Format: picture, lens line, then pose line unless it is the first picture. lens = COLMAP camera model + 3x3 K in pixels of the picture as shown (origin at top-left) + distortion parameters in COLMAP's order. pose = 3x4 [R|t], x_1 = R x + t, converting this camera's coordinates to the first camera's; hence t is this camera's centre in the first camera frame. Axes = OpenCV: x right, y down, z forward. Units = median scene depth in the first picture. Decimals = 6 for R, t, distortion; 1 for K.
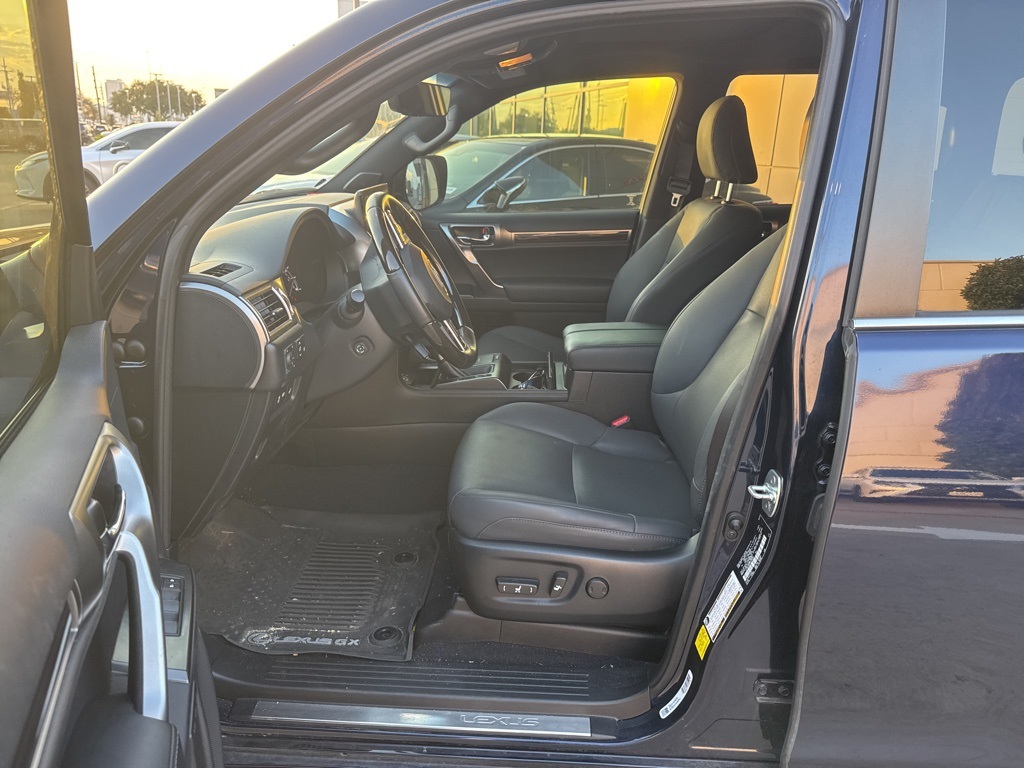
lens RADIAL K [[806.3, 0, 512.0], [0, 806.3, 384.0], [0, 0, 1]] dist [0.097541, -0.130629]
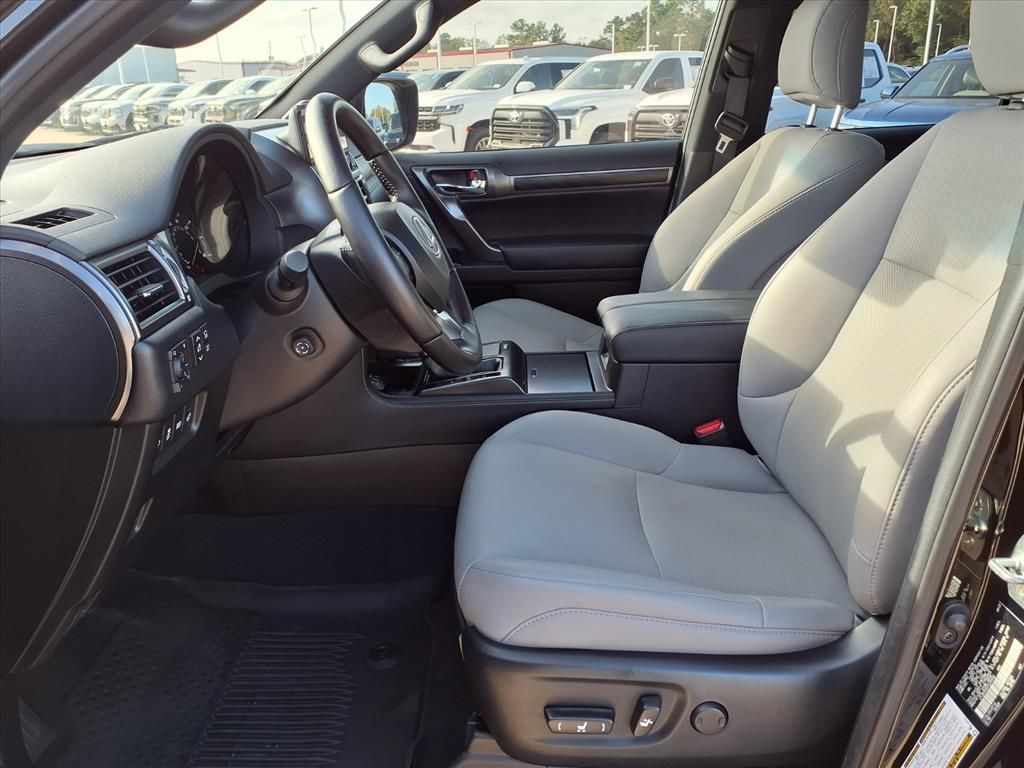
lens RADIAL K [[696.5, 0, 512.8], [0, 696.5, 354.6], [0, 0, 1]] dist [0.037972, 0.002341]
pose [[0.994917, -0.036702, 0.093772, -0.079607], [0.037110, 0.999308, -0.002618, -0.028401], [-0.093611, 0.006085, 0.995590, 0.451871]]
